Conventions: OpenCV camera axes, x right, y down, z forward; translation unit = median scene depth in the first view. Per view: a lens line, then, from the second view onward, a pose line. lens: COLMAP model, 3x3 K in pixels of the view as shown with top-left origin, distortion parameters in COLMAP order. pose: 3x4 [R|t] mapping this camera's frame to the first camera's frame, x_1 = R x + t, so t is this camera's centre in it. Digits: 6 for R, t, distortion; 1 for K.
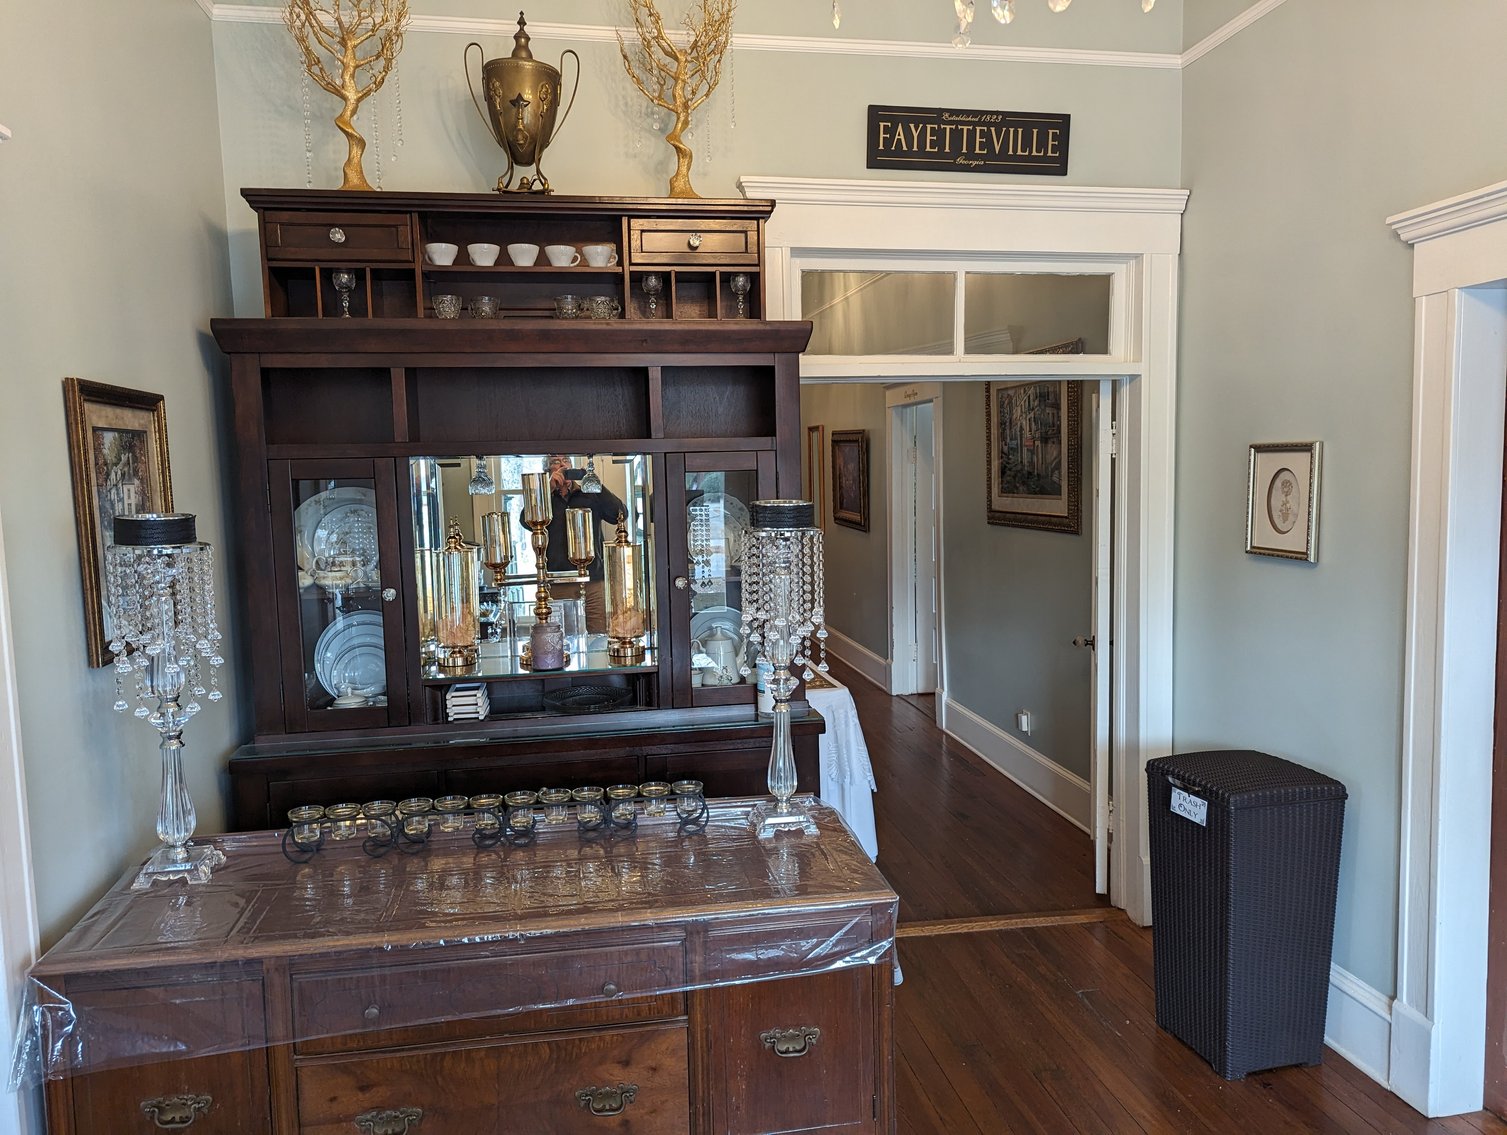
lens RADIAL K [[1061.8, 0, 753.5], [0, 1061.8, 567.5], [0, 0, 1]] dist [0.006166, 0.003049]
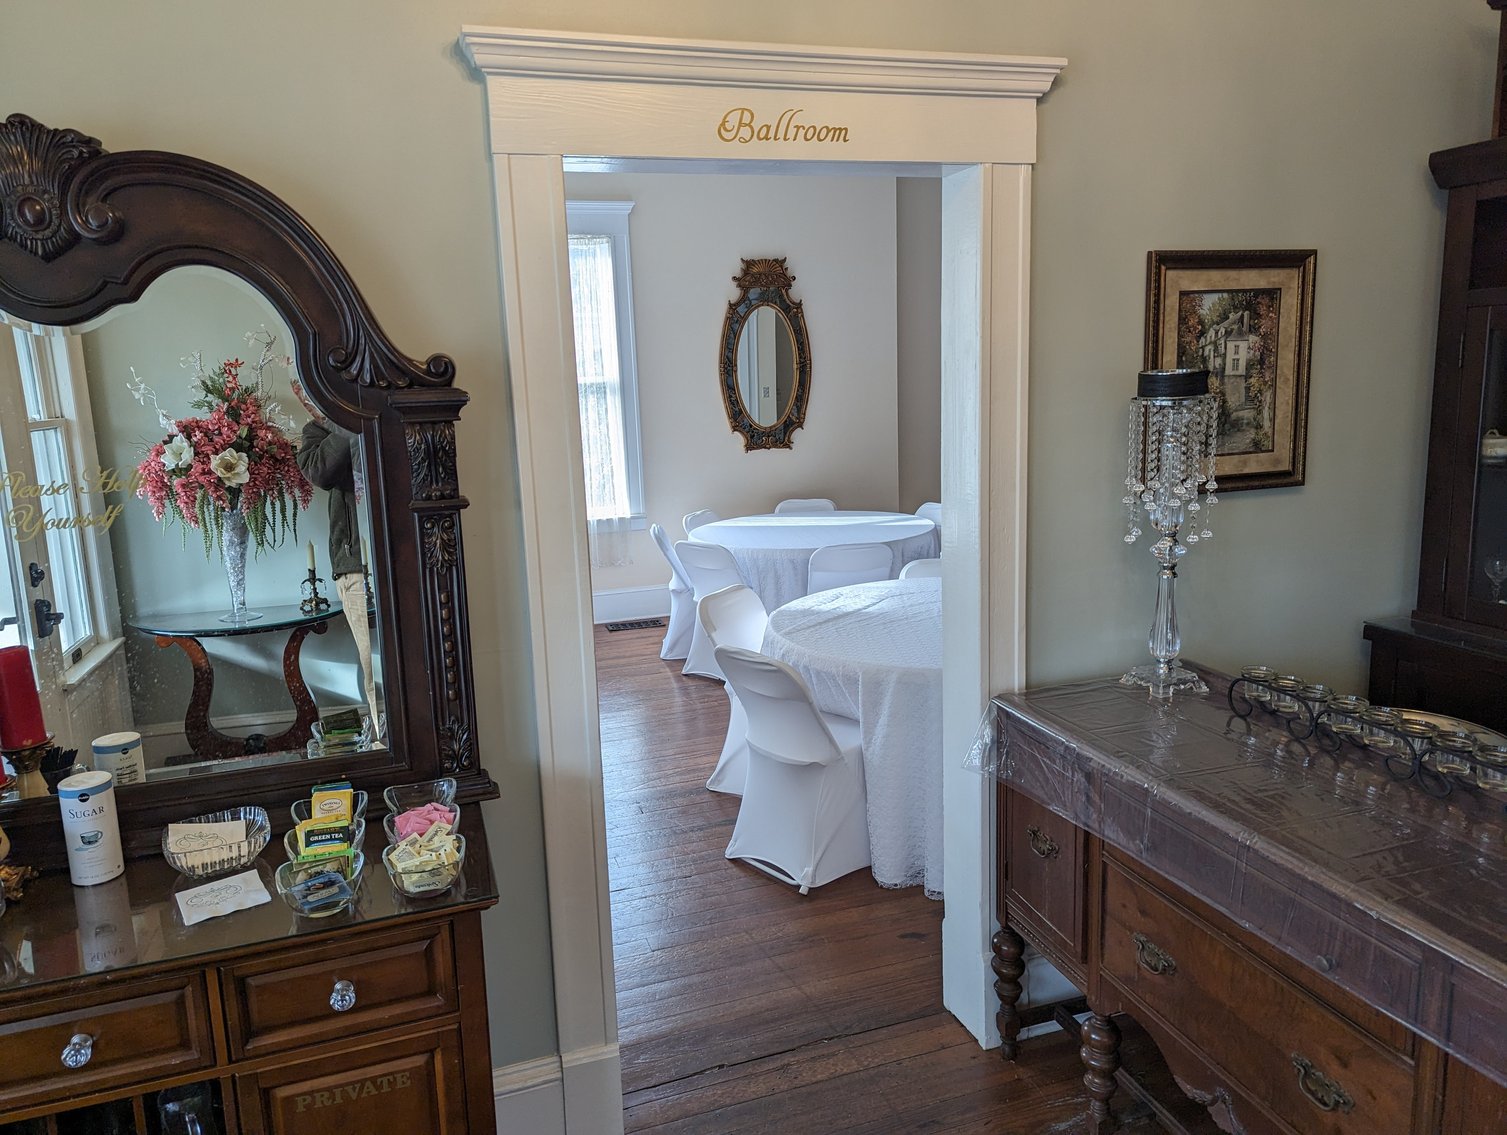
lens RADIAL K [[1061.8, 0, 753.5], [0, 1061.8, 567.5], [0, 0, 1]] dist [0.006166, 0.003049]
pose [[0.145354, 0.200148, -0.968923, 0.451107], [-0.060507, 0.979289, 0.193213, -0.031524], [0.987528, 0.030542, 0.154454, 0.352402]]
